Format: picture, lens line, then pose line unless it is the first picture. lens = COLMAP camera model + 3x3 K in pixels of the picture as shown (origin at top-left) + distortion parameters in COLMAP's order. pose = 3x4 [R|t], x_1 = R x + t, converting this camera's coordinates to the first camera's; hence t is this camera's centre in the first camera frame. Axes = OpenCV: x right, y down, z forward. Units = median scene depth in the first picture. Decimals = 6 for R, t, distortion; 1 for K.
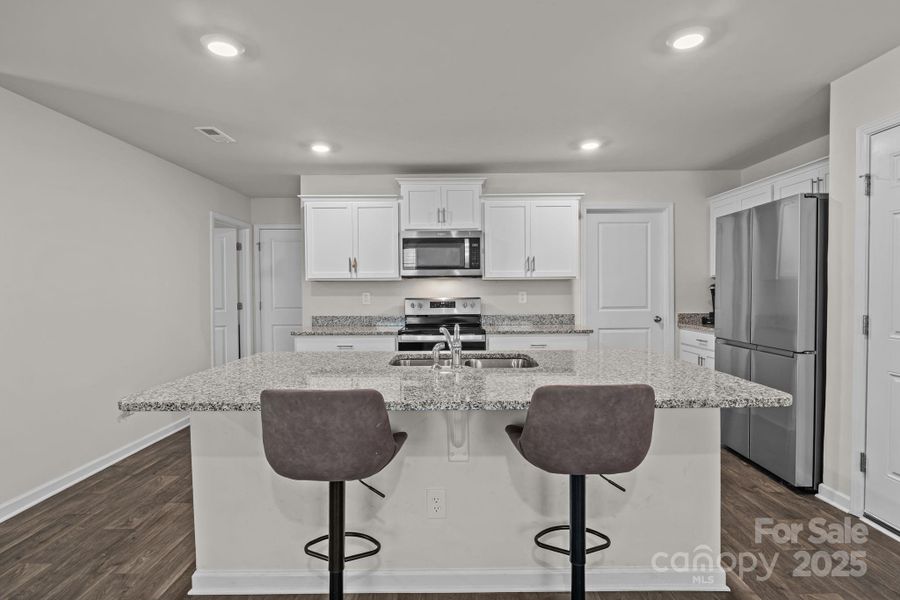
lens RADIAL K [[451.2, 0, 456.7], [0, 451.2, 304.2], [0, 0, 1]] dist [-0.010016, 0.000651]
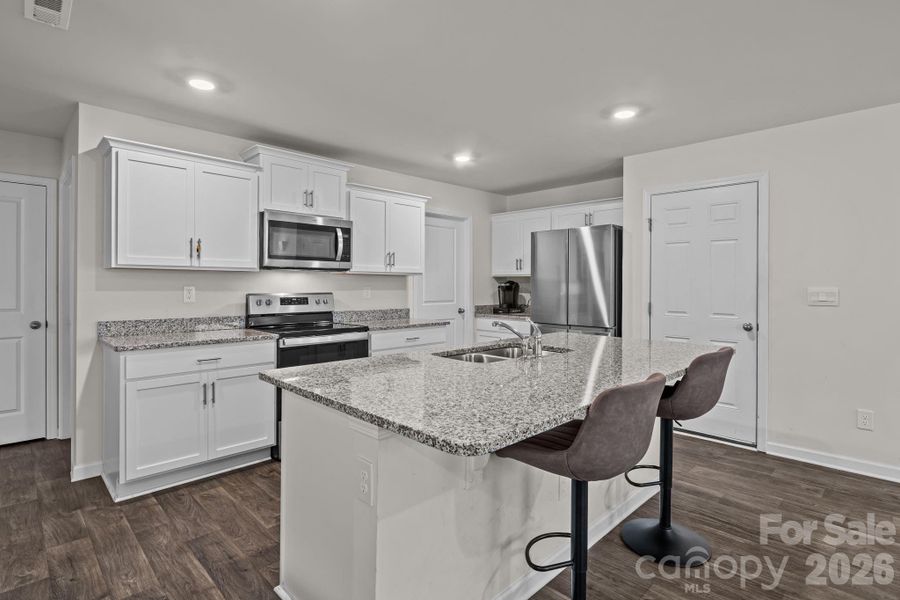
lens RADIAL K [[451.2, 0, 458.4], [0, 451.2, 284.4], [0, 0, 1]] dist [-0.010016, 0.000651]
pose [[0.704867, 0.011462, 0.709247, -0.442247], [0.013832, 0.999457, -0.029898, -0.001087], [-0.709205, 0.030885, 0.704325, 0.185168]]
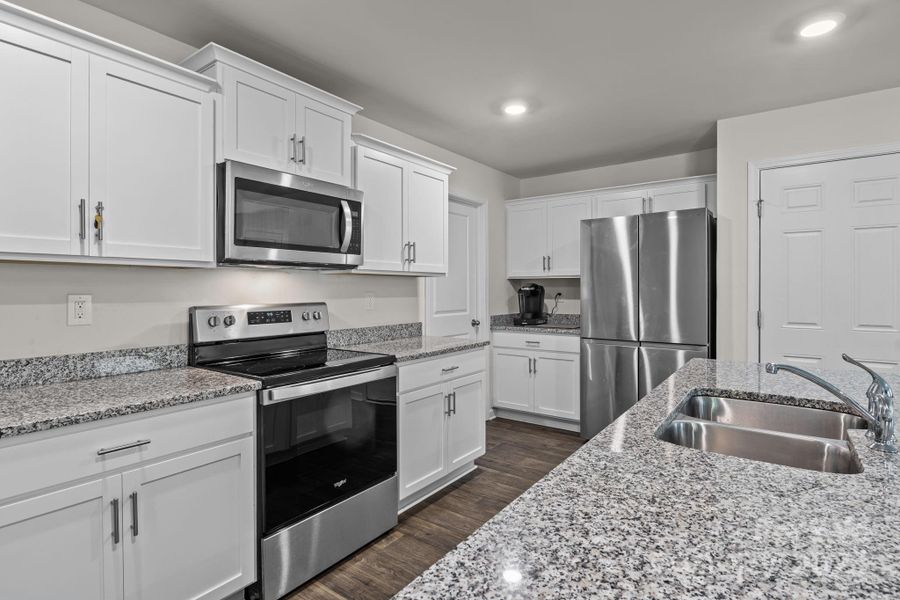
lens RADIAL K [[451.2, 0, 460.9], [0, 451.2, 288.5], [0, 0, 1]] dist [-0.010016, 0.000651]
pose [[0.586167, 0.008038, 0.810151, -0.347763], [0.024556, 0.999315, -0.027682, -0.013410], [-0.809818, 0.036121, 0.585568, 0.534314]]
